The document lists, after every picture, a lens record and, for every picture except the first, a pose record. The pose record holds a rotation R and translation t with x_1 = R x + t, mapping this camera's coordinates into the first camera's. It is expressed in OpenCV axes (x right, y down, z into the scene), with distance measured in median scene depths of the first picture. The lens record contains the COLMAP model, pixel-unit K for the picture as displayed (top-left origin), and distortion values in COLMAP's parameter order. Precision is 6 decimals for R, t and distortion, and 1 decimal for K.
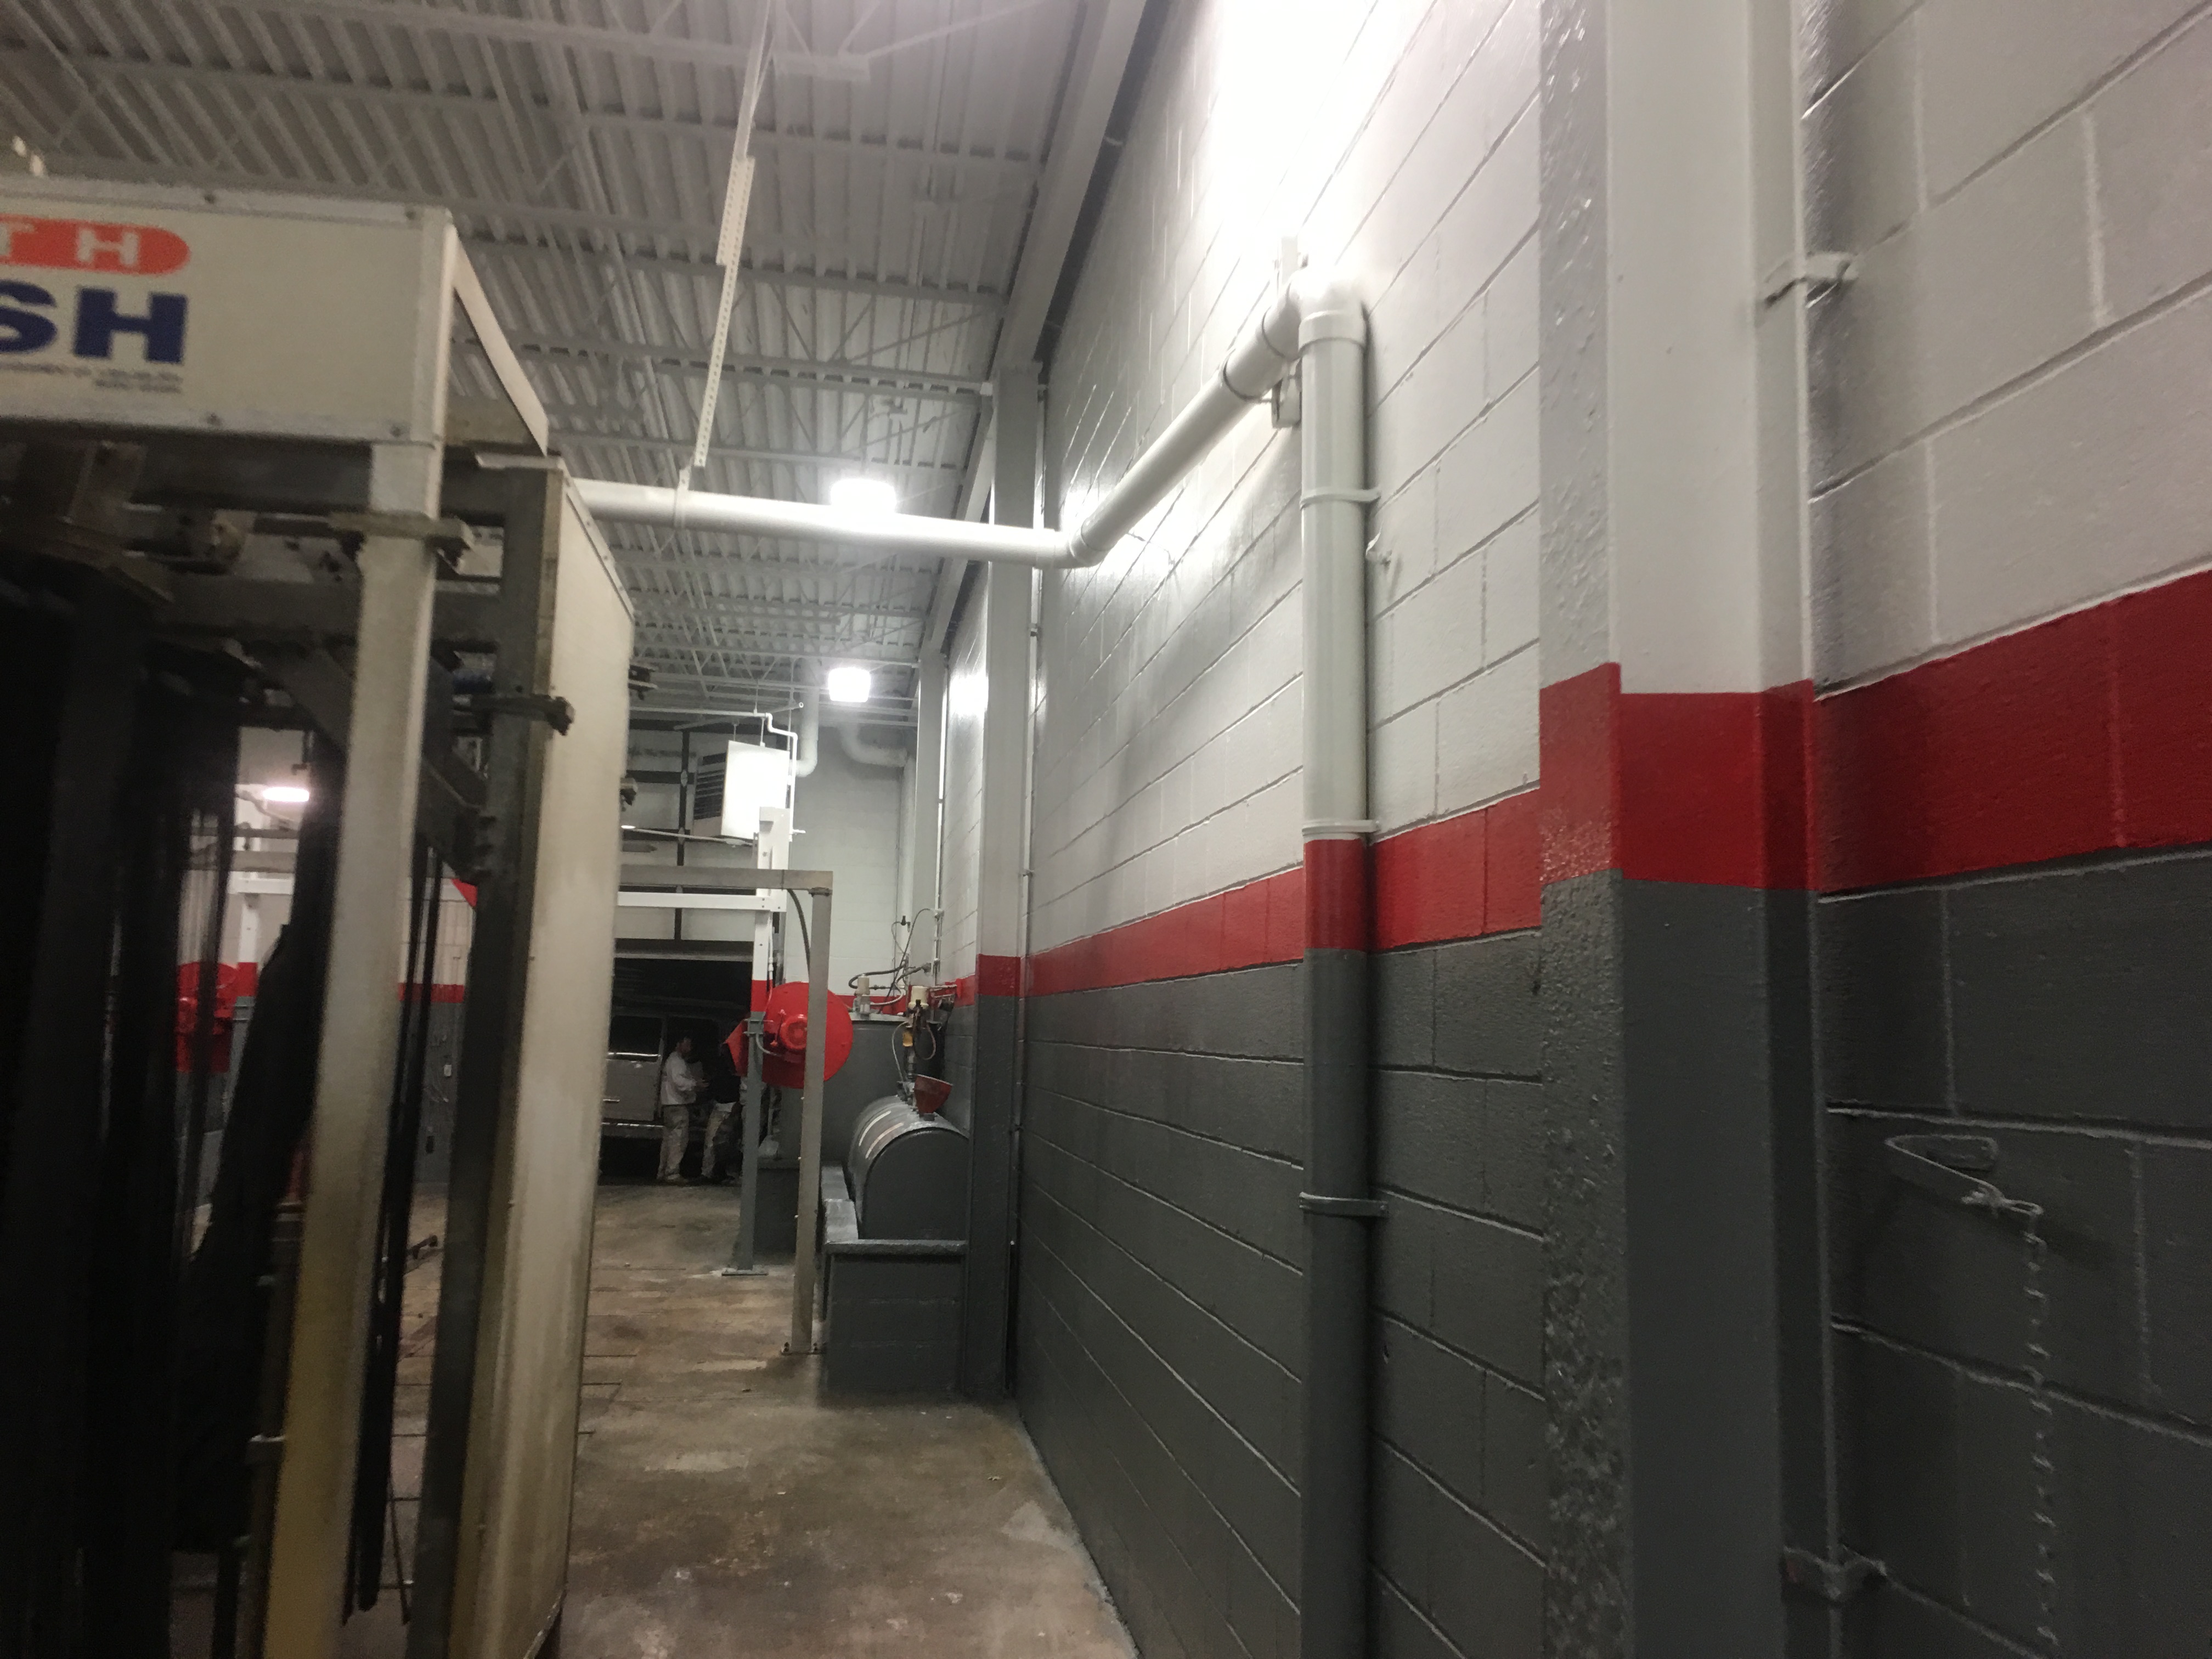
lens RADIAL K [[1895.6, 0, 1072.6], [0, 1895.6, 794.2], [0, 0, 1]] dist [0.081037, -0.094489]
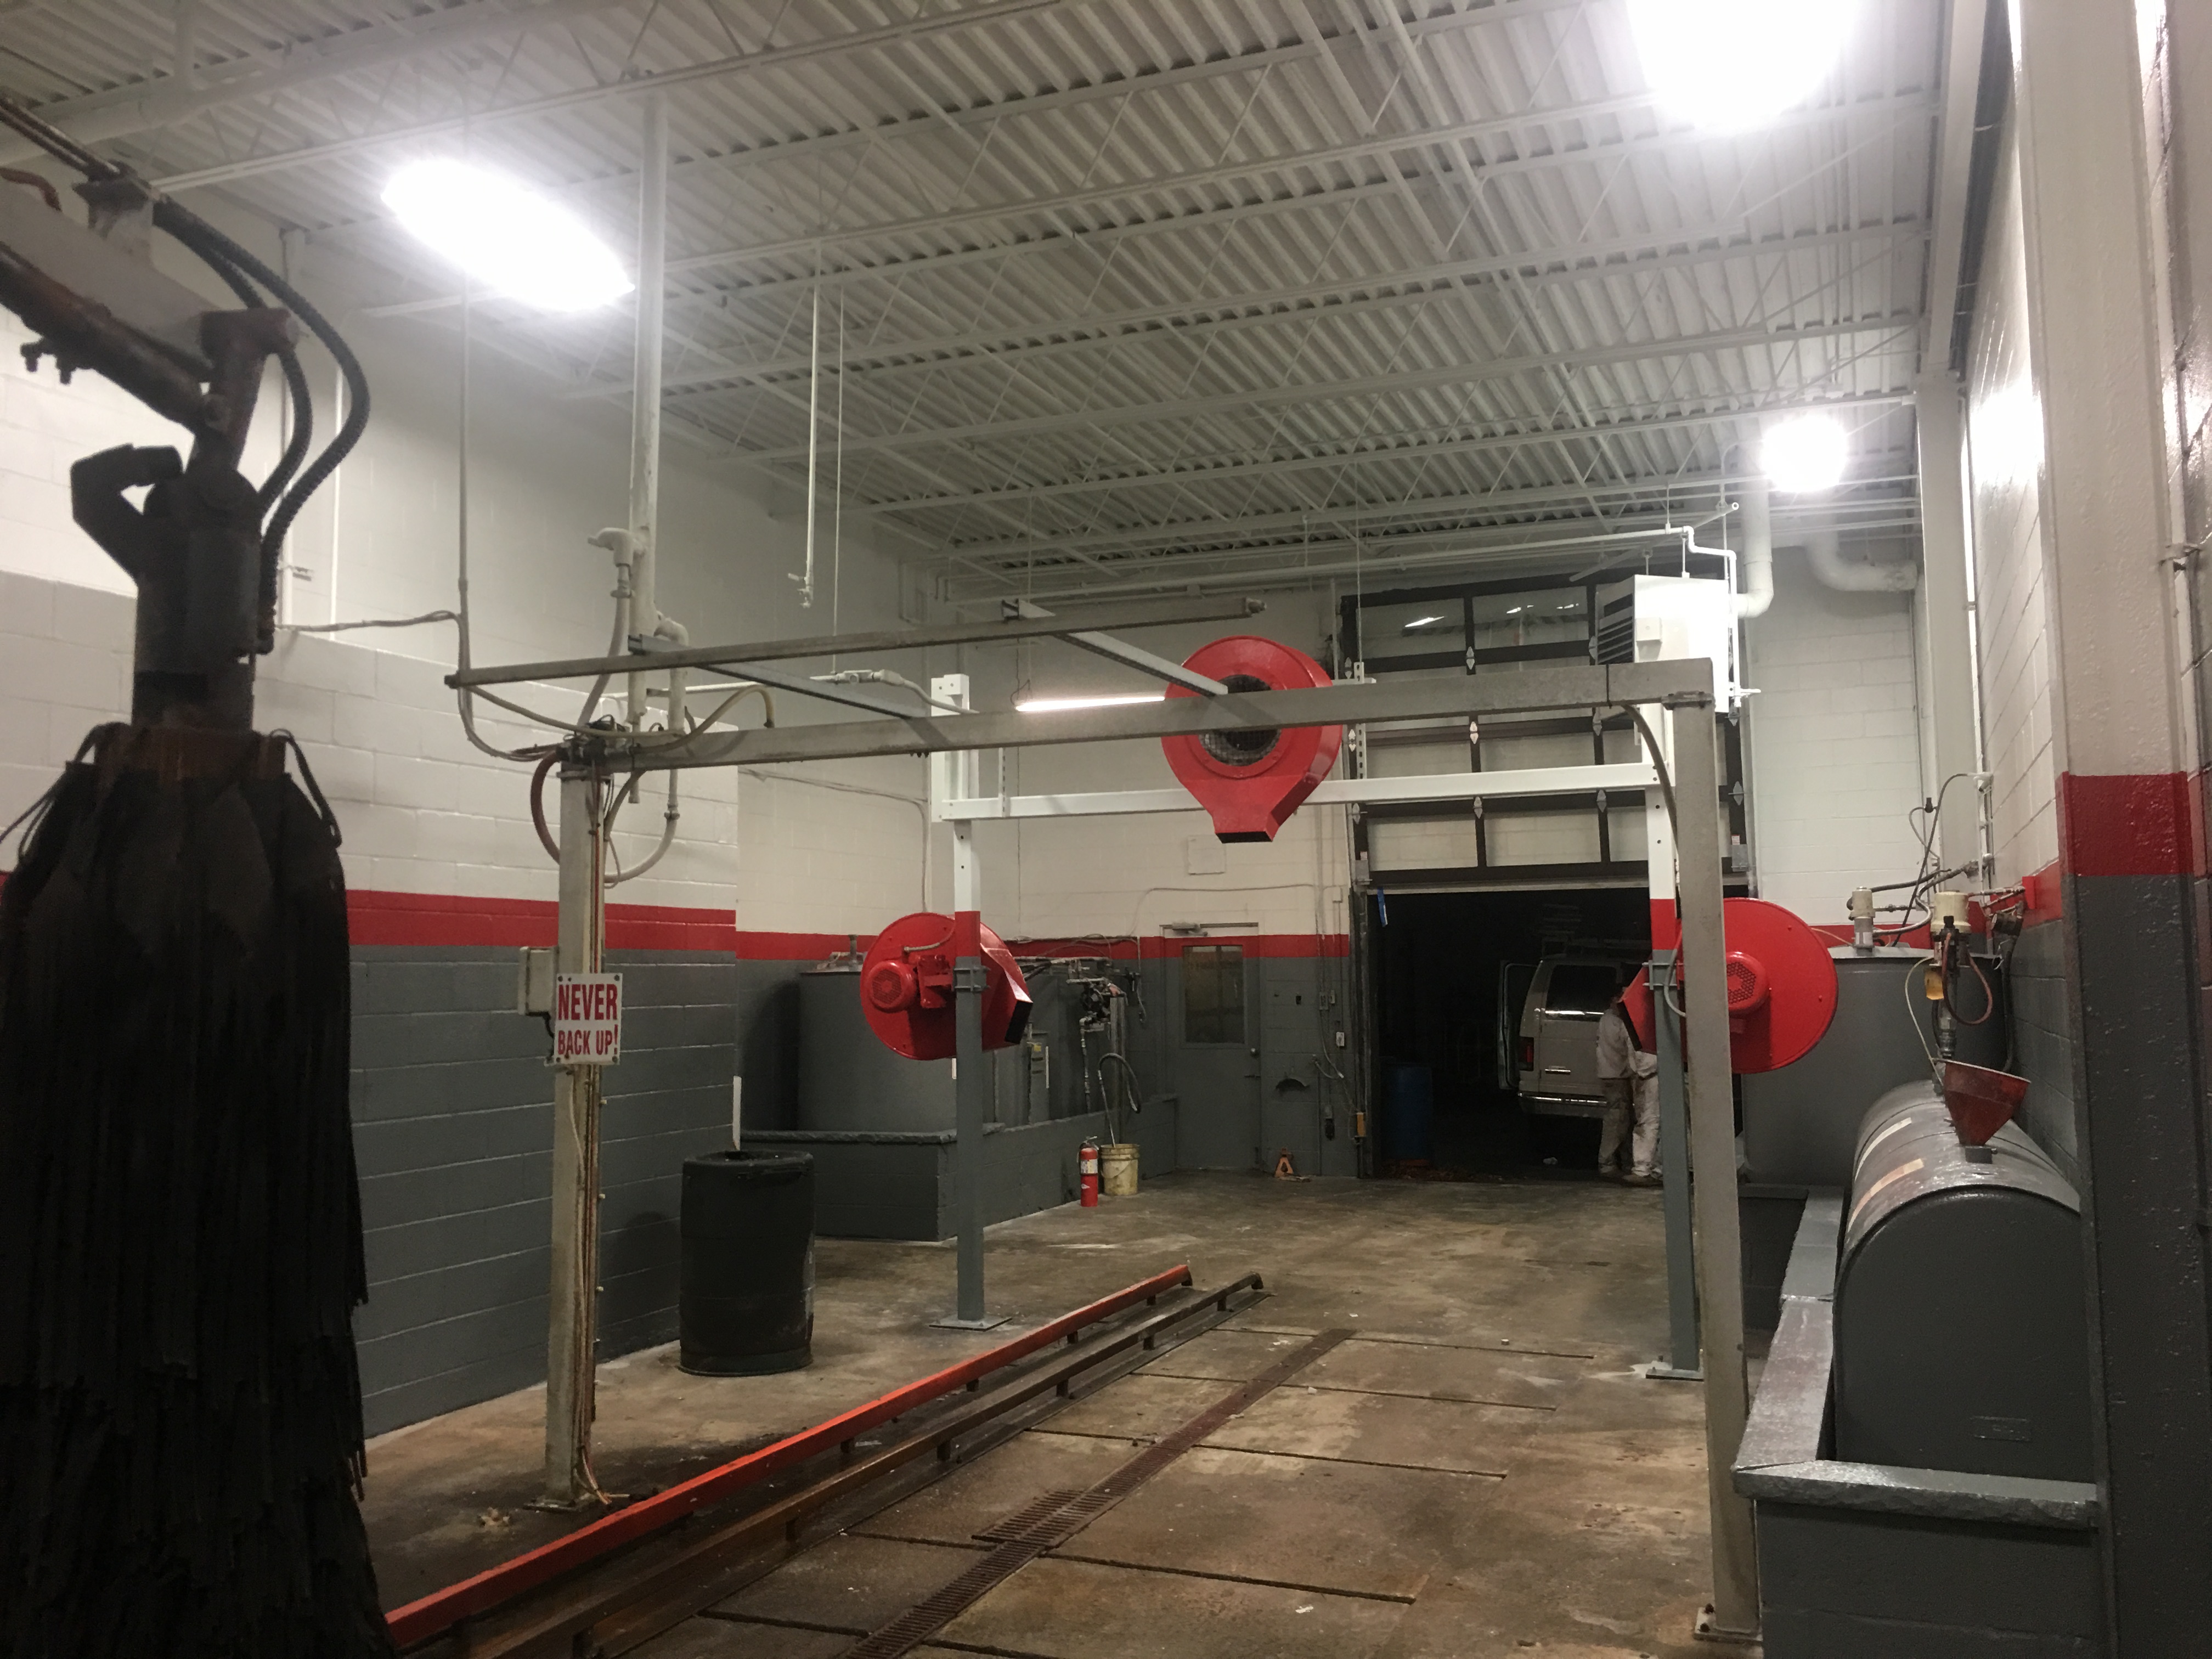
lens RADIAL K [[1895.6, 0, 1072.6], [0, 1895.6, 794.2], [0, 0, 1]] dist [0.081037, -0.094489]
pose [[0.863424, -0.084757, -0.497308, -0.018504], [0.096451, 0.995335, -0.002179, 0.044936], [0.495173, -0.046085, 0.867571, 0.354206]]
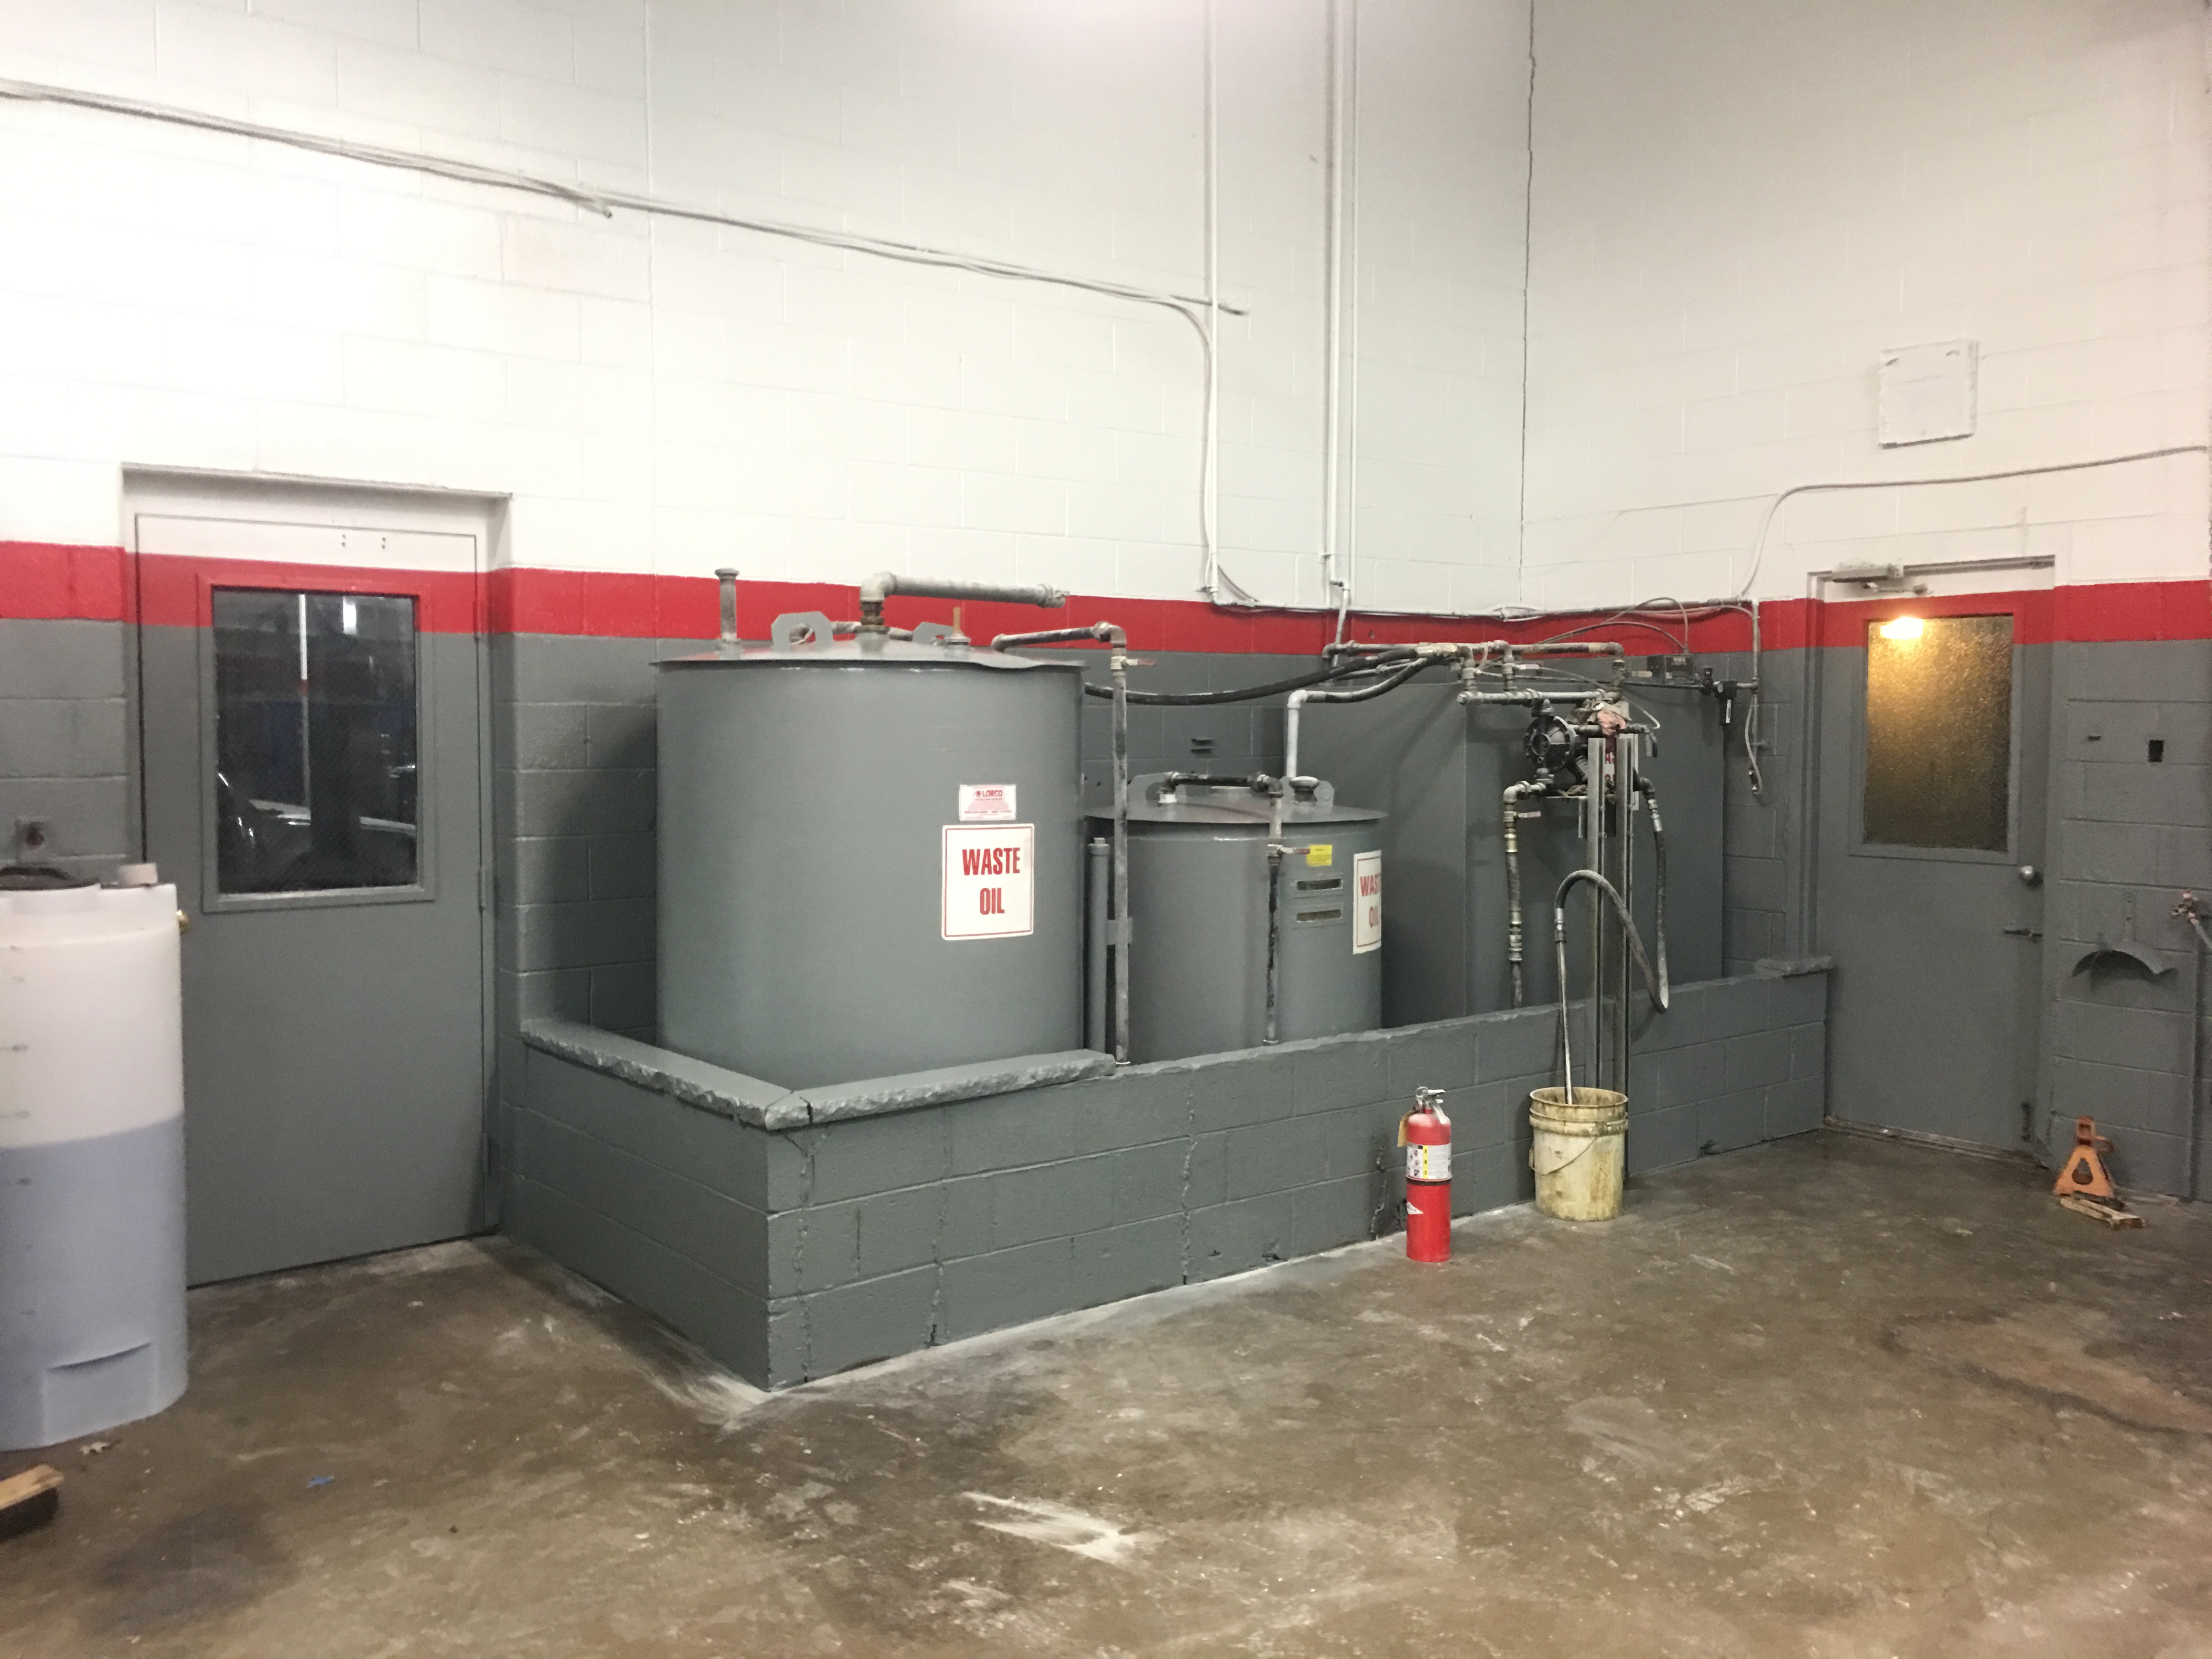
lens RADIAL K [[1895.6, 0, 1072.6], [0, 1895.6, 794.2], [0, 0, 1]] dist [0.081037, -0.094489]
pose [[0.510209, 0.007917, -0.860014, -0.149363], [0.121054, 0.989342, 0.080924, 0.094494], [0.851489, -0.145397, 0.503812, 0.746013]]
